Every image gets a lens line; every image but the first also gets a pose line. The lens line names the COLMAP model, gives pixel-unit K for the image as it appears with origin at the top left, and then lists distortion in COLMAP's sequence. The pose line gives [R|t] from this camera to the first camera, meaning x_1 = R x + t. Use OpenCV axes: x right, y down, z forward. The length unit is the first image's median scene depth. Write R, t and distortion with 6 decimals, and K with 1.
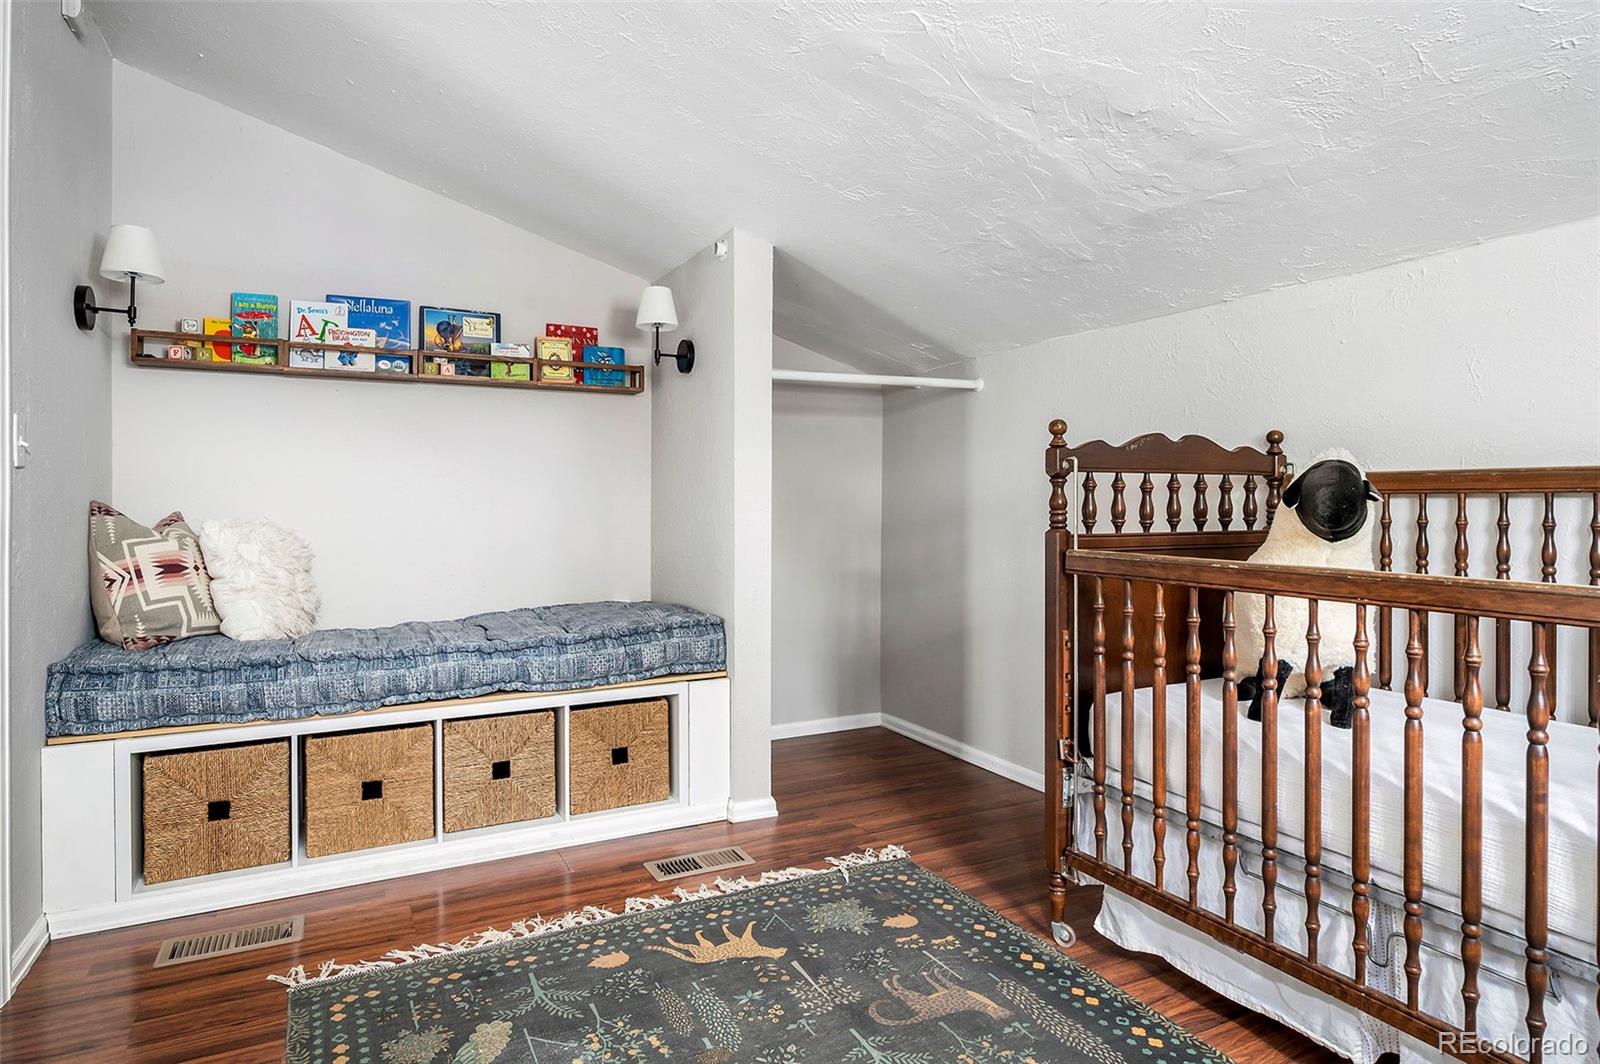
lens RADIAL K [[848.5, 0, 791.2], [0, 848.5, 514.7], [0, 0, 1]] dist [-0.005252, -0.001349]
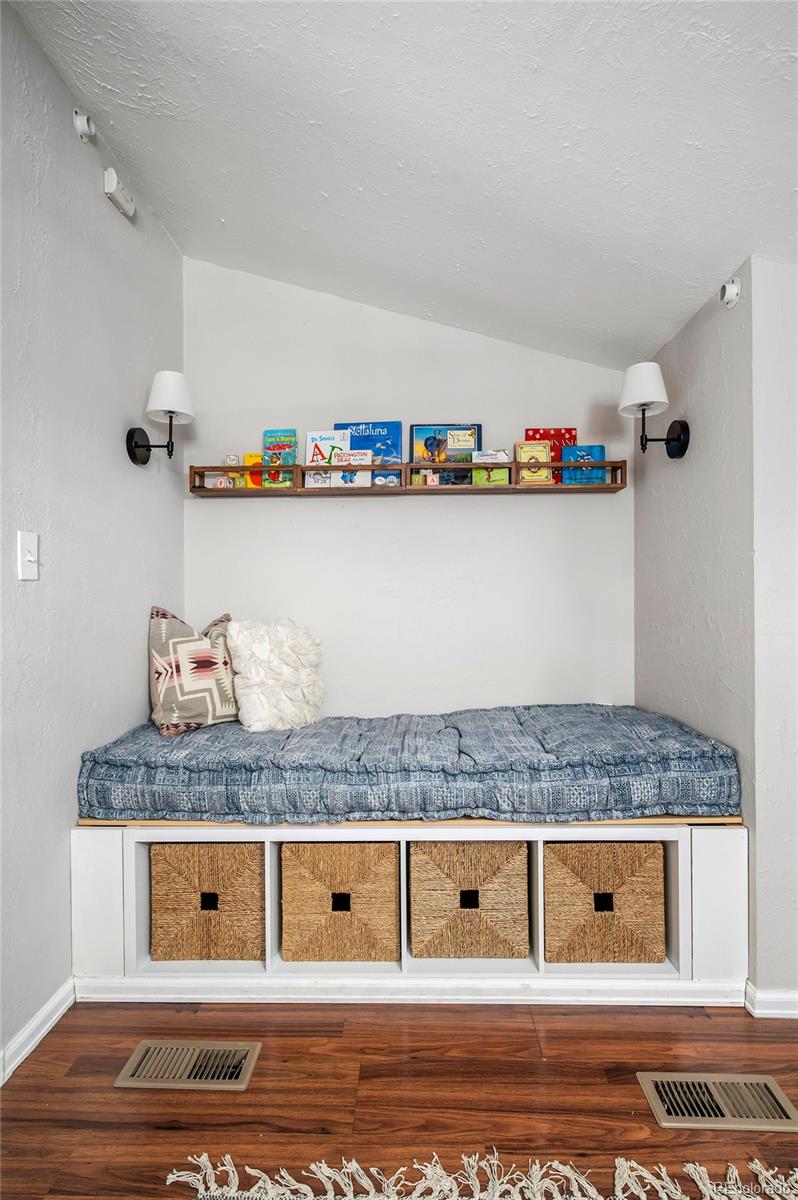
lens RADIAL K [[577.4, 0, 398.2], [0, 577.4, 595.7], [0, 0, 1]] dist [-0.003523, -0.000284]
pose [[0.862312, -0.007418, -0.506323, -0.089301], [-0.000102, 0.999890, -0.014823, -0.017440], [0.506377, 0.012833, 0.862217, 0.414562]]
